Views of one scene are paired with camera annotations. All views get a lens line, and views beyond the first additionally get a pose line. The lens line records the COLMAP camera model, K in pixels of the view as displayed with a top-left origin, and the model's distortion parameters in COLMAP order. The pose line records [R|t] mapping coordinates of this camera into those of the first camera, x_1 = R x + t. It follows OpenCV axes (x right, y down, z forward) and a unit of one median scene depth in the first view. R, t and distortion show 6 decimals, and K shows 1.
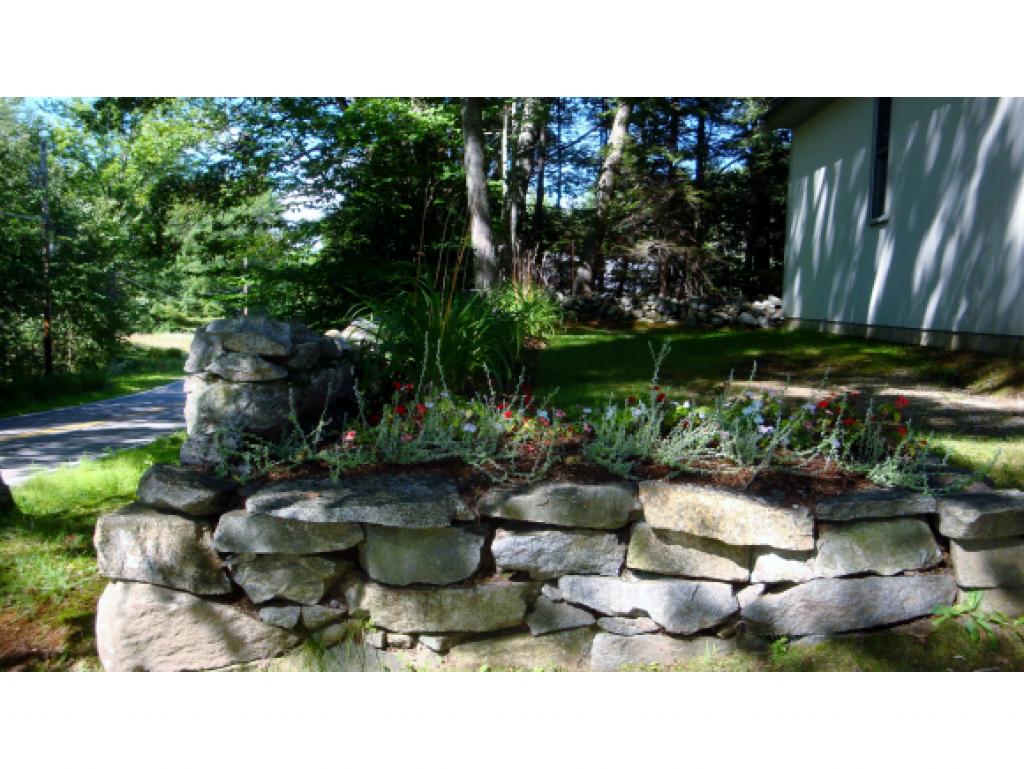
lens RADIAL K [[1111.0, 0, 512.0], [0, 1111.0, 384.5], [0, 0, 1]] dist [0.001727, 0.003932]
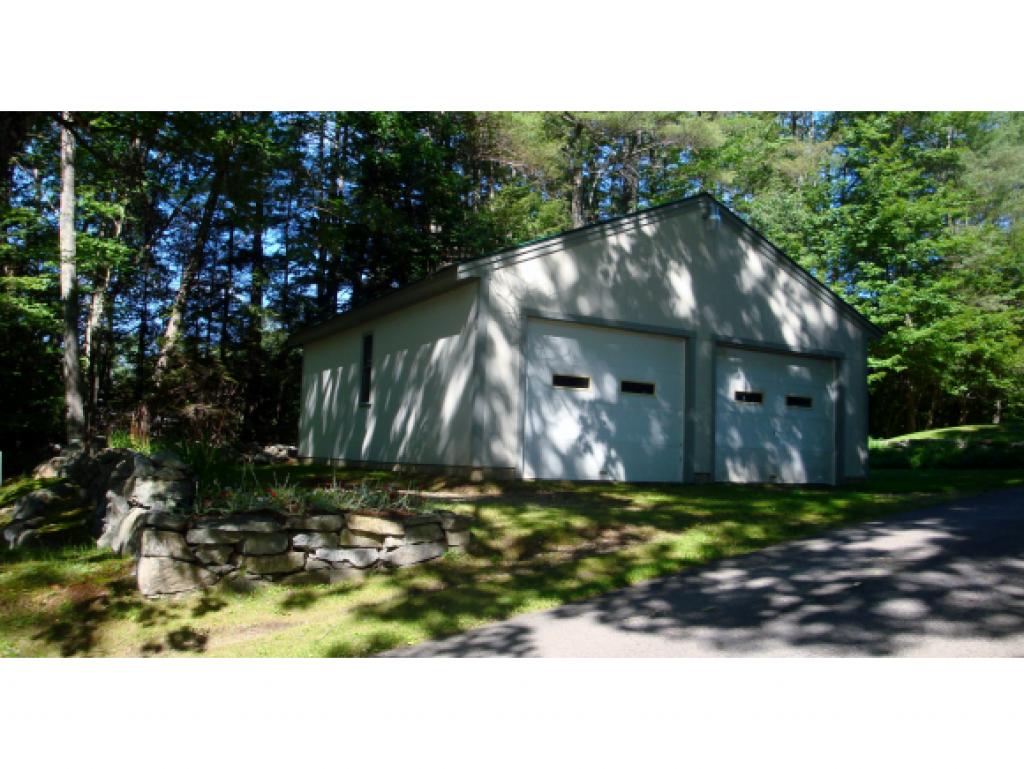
lens RADIAL K [[871.1, 0, 512.0], [0, 871.1, 384.5], [0, 0, 1]] dist [-0.104804, 0.006514]
pose [[0.852687, 0.045969, 0.520396, -0.304322], [0.030504, 0.990041, -0.137436, 0.036239], [-0.521531, 0.133064, 0.842793, -0.491251]]
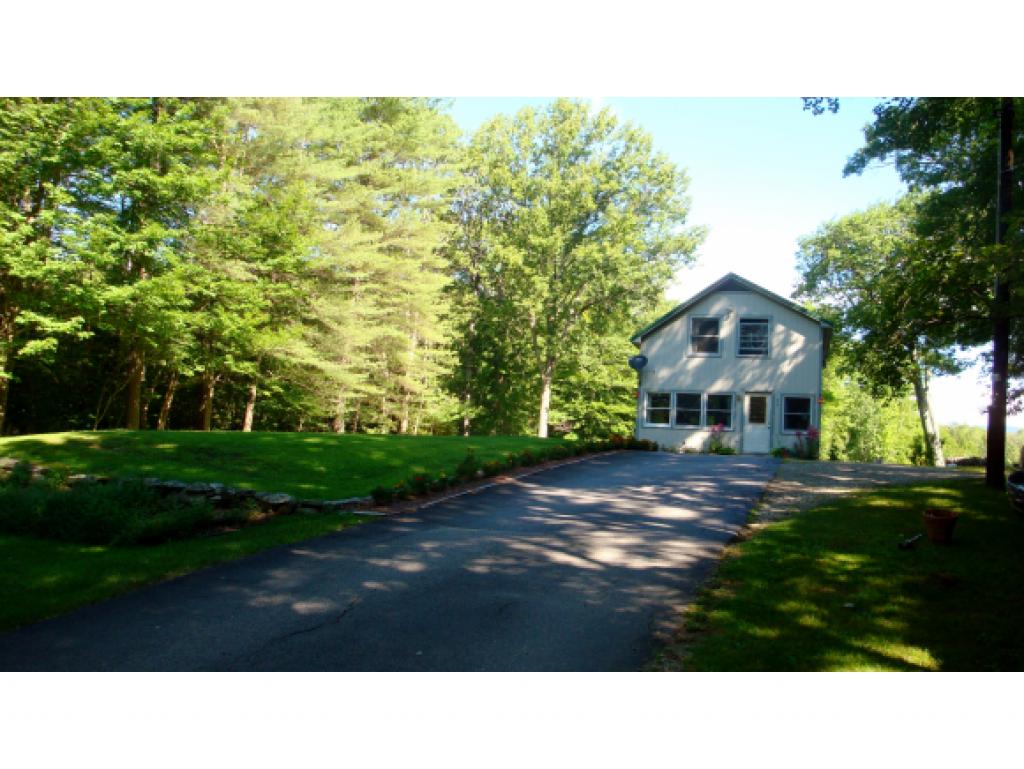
lens RADIAL K [[871.1, 0, 512.0], [0, 871.1, 384.5], [0, 0, 1]] dist [-0.104804, 0.006514]
pose [[0.288550, 0.069857, 0.954913, 0.979984], [0.019449, 0.996701, -0.078791, -0.107790], [-0.957267, 0.041308, 0.286240, -0.326718]]
